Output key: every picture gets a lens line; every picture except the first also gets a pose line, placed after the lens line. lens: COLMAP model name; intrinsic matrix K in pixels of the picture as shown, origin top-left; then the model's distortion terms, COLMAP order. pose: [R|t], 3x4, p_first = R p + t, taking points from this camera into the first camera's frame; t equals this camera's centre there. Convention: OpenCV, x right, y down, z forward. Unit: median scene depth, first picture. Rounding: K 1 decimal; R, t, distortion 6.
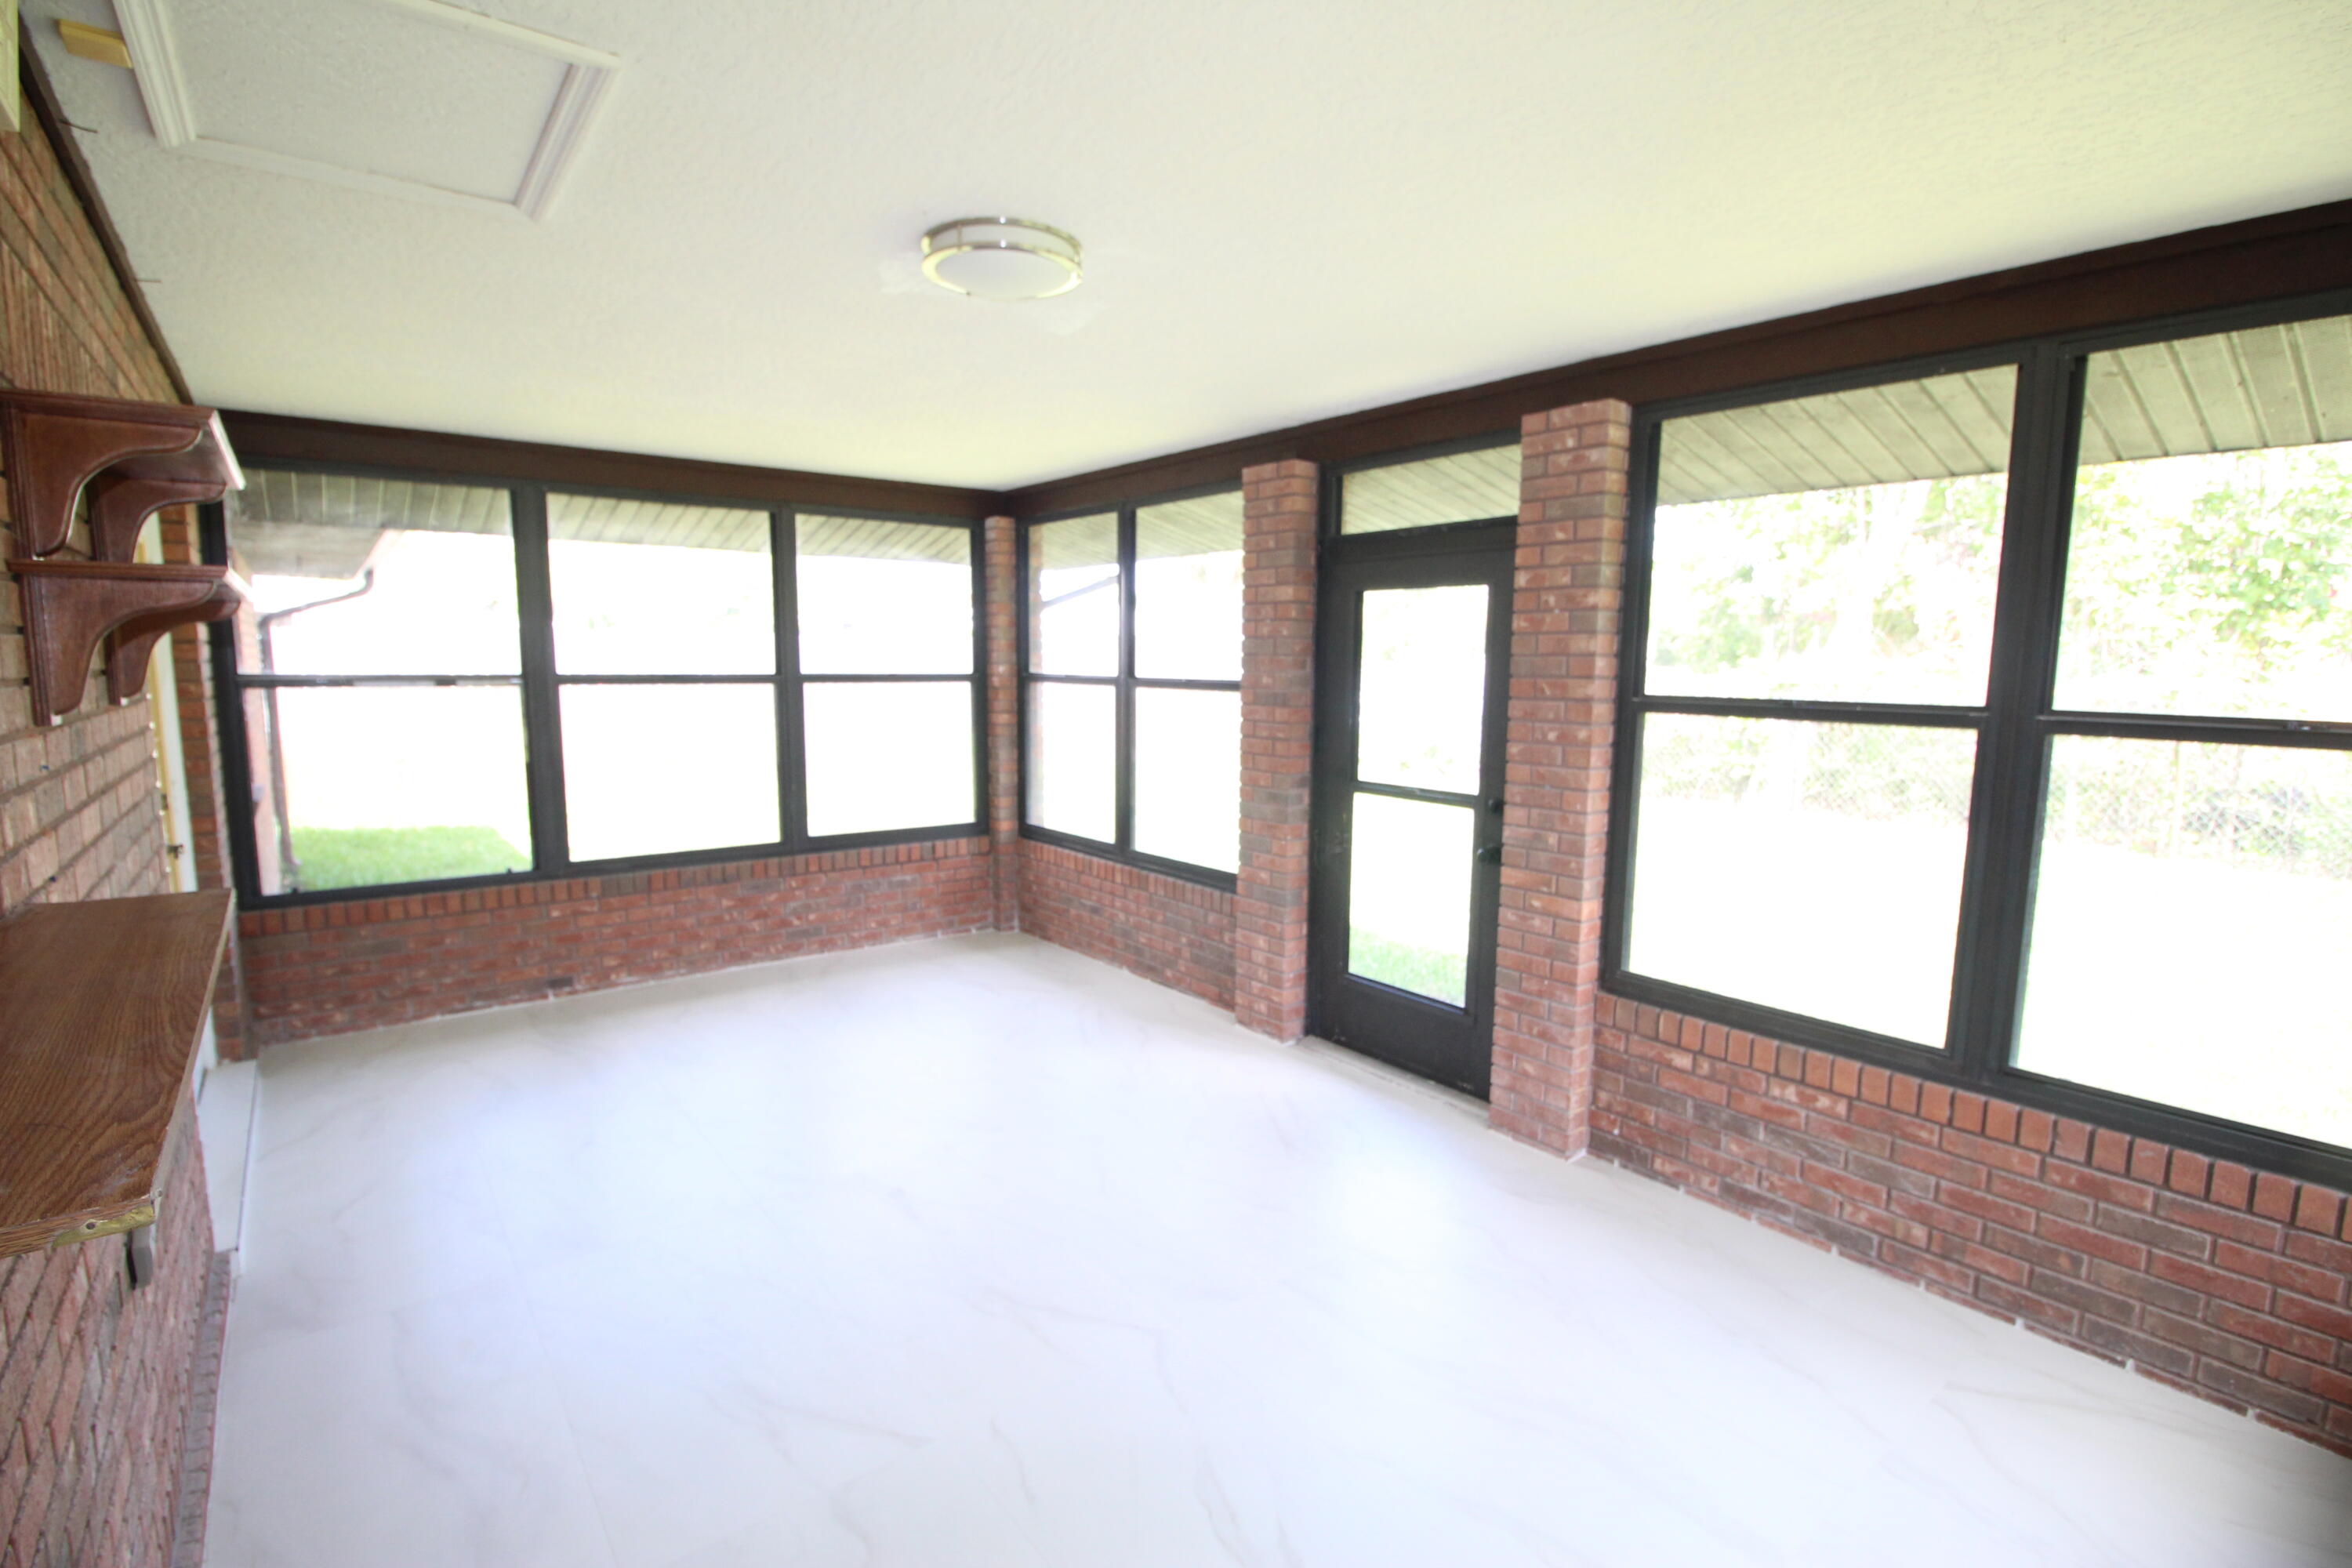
lens RADIAL K [[1093.9, 0, 1156.5], [0, 1093.9, 796.1], [0, 0, 1]] dist [-0.000064, -0.000117]
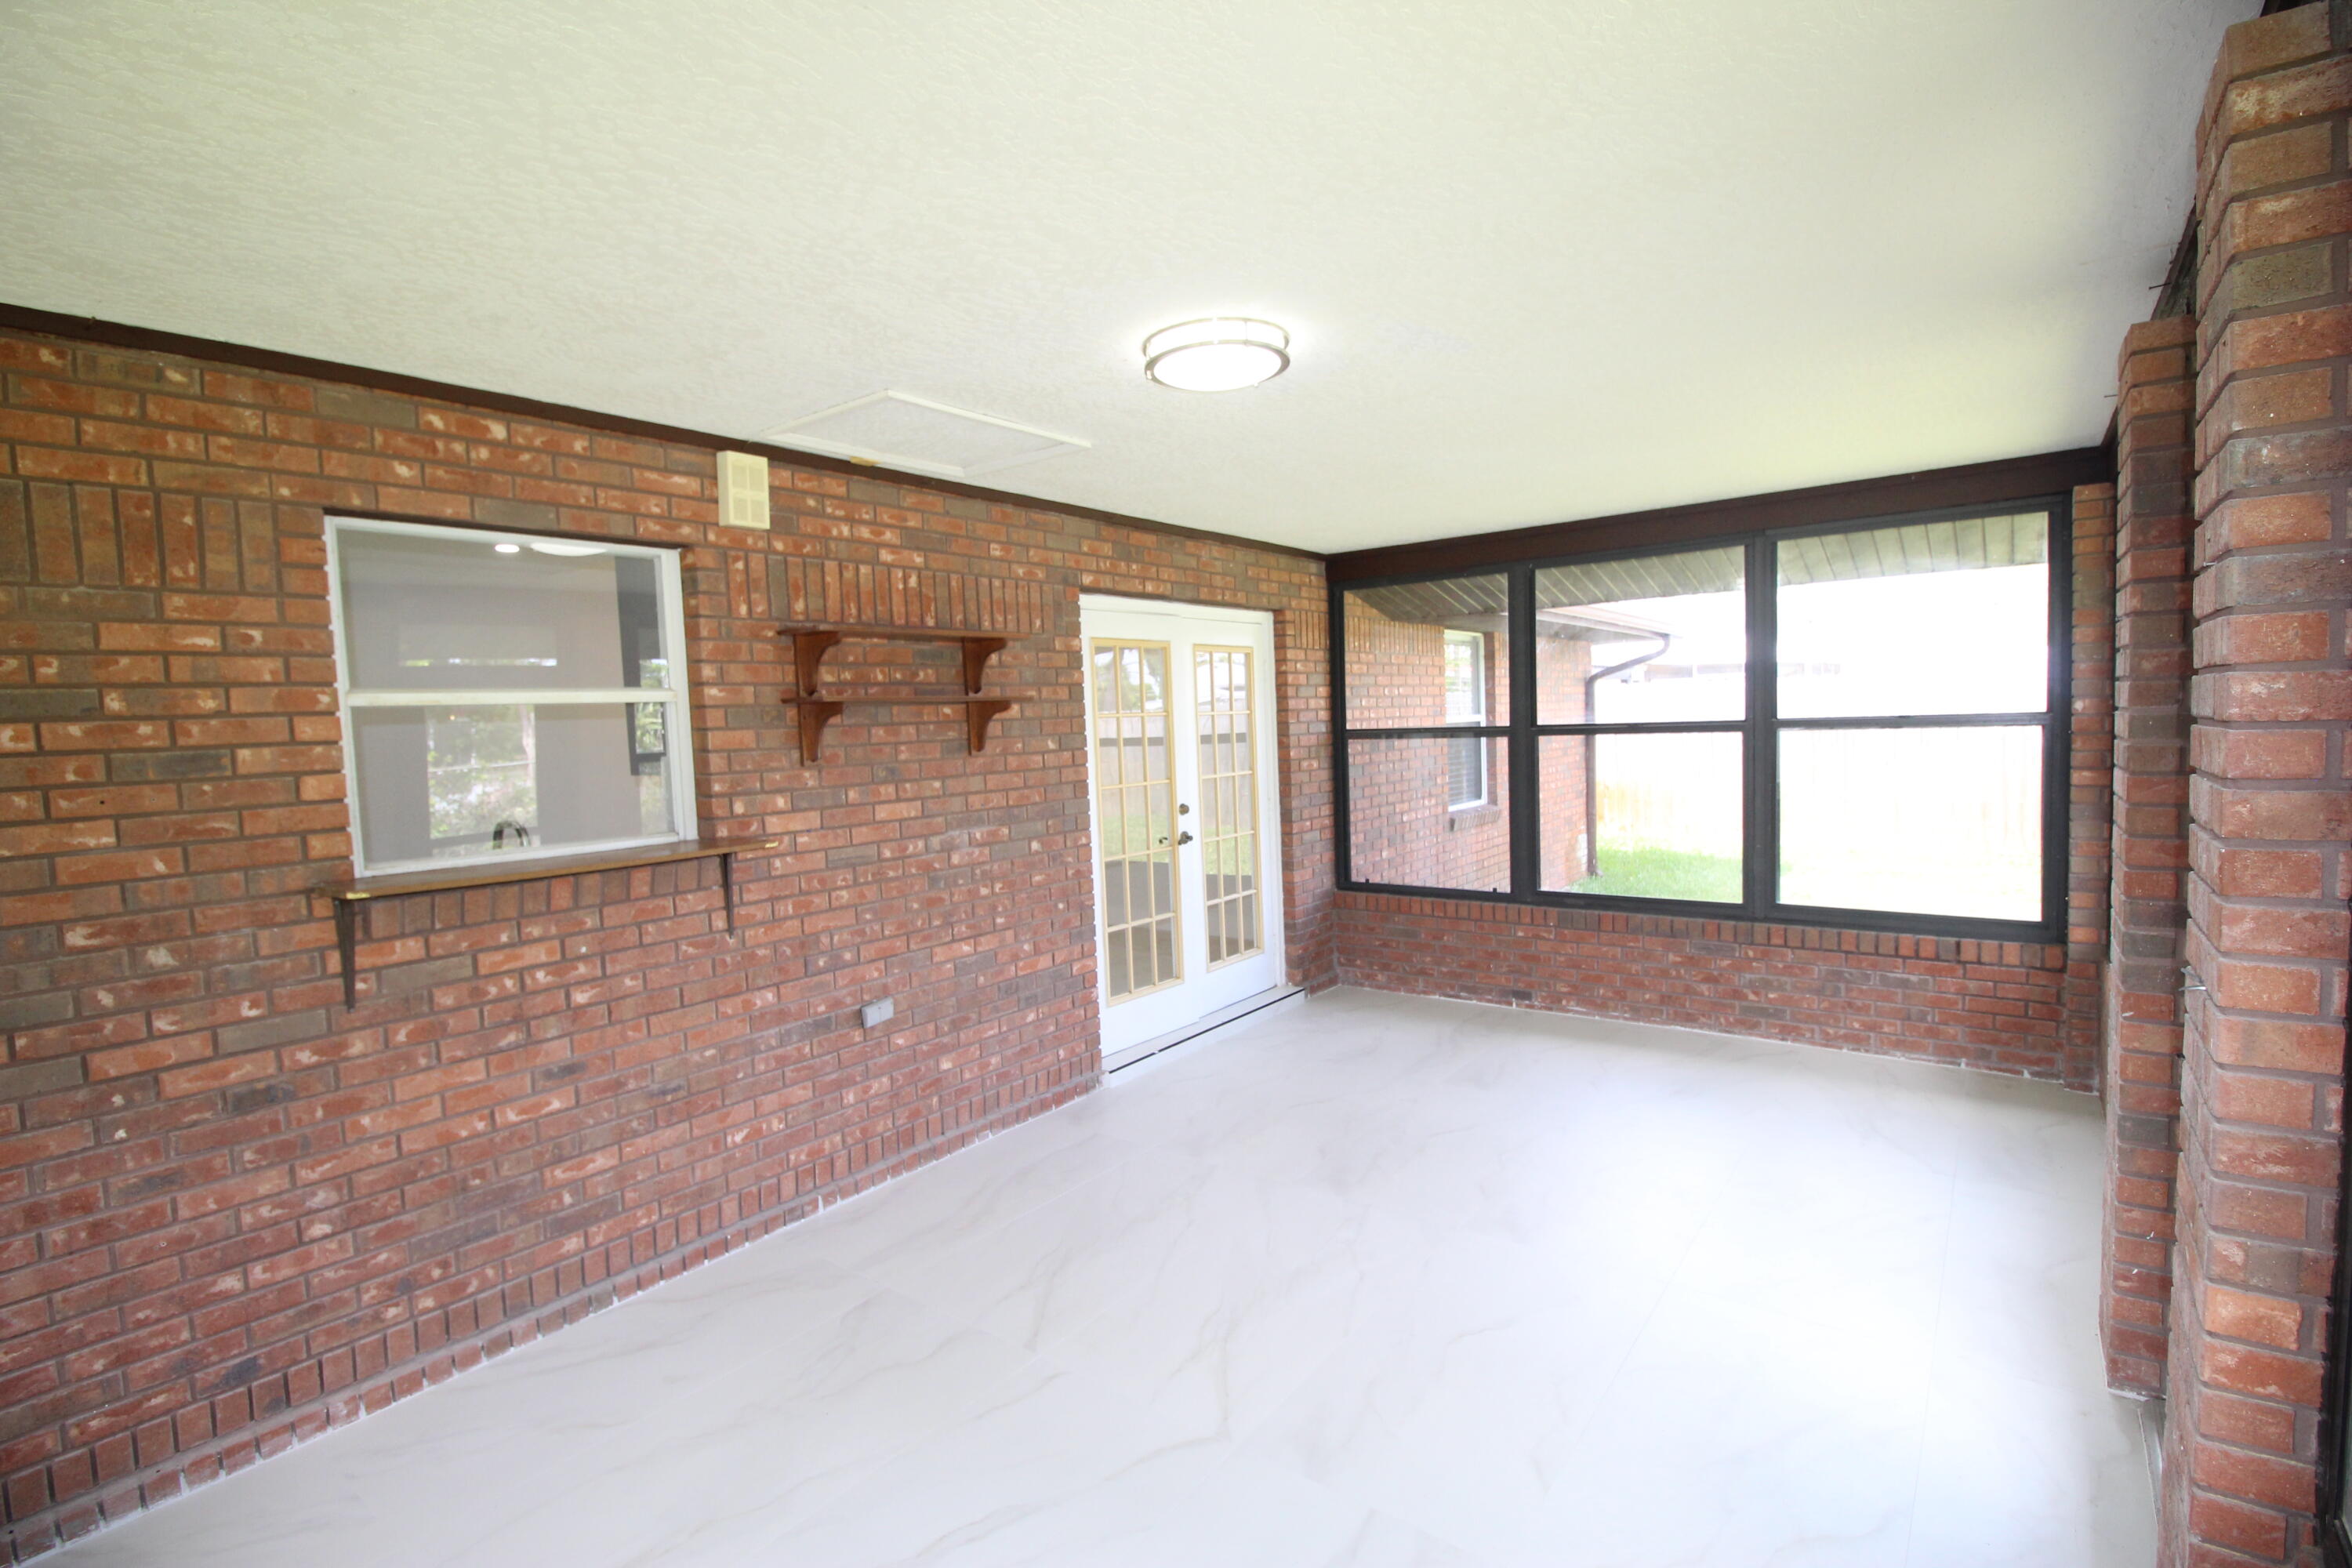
lens RADIAL K [[1093.9, 0, 1156.5], [0, 1093.9, 796.1], [0, 0, 1]] dist [-0.000064, -0.000117]
pose [[0.250257, 0.049479, -0.966914, 0.412993], [-0.082596, 0.996144, 0.029597, -0.035061], [0.964650, 0.072456, 0.253379, 0.296604]]
